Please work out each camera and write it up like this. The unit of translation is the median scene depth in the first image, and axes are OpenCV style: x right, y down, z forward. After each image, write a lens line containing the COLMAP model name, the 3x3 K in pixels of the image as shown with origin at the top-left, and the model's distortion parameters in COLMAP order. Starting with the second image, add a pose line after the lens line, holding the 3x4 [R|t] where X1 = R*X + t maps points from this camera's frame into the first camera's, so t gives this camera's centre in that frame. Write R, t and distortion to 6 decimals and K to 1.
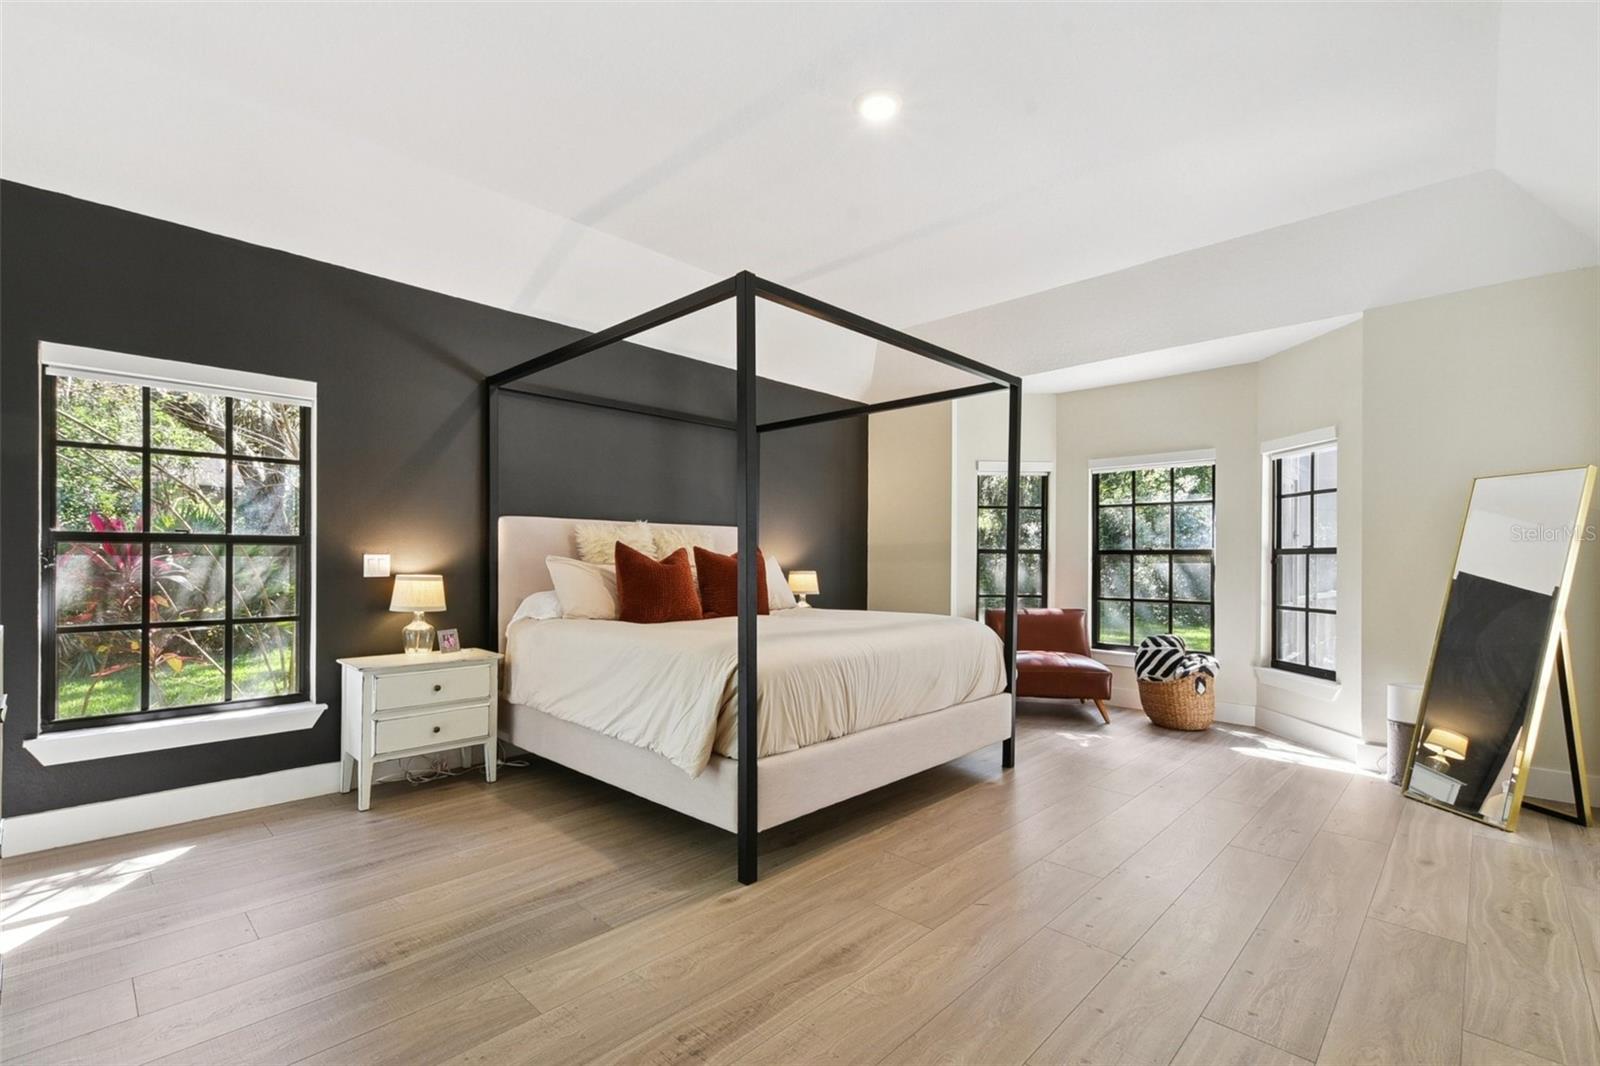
lens RADIAL K [[715.8, 0, 786.4], [0, 715.8, 559.0], [0, 0, 1]] dist [-0.020482, -0.000284]
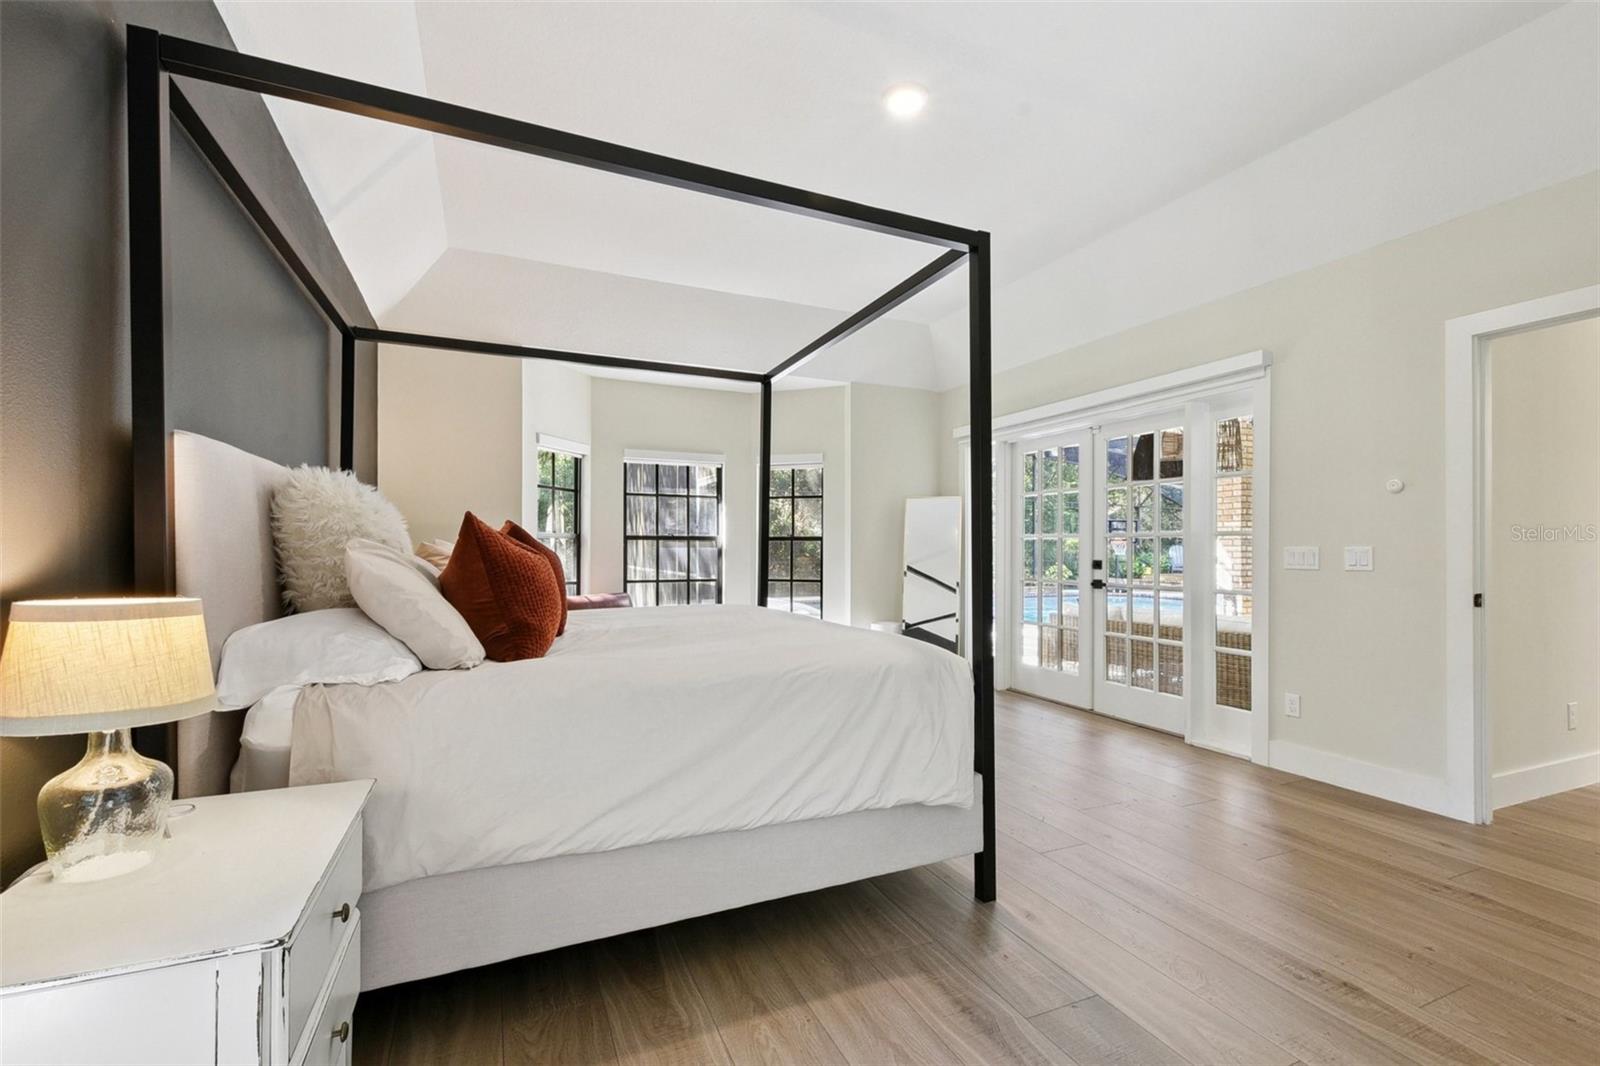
lens RADIAL K [[692.4, 0, 802.2], [0, 692.4, 537.2], [0, 0, 1]] dist [0.013180, 0.000227]
pose [[0.376962, 0.008350, 0.926191, -0.512040], [-0.002832, 0.999965, -0.007863, -0.002637], [-0.926224, 0.000341, 0.376973, 0.460990]]
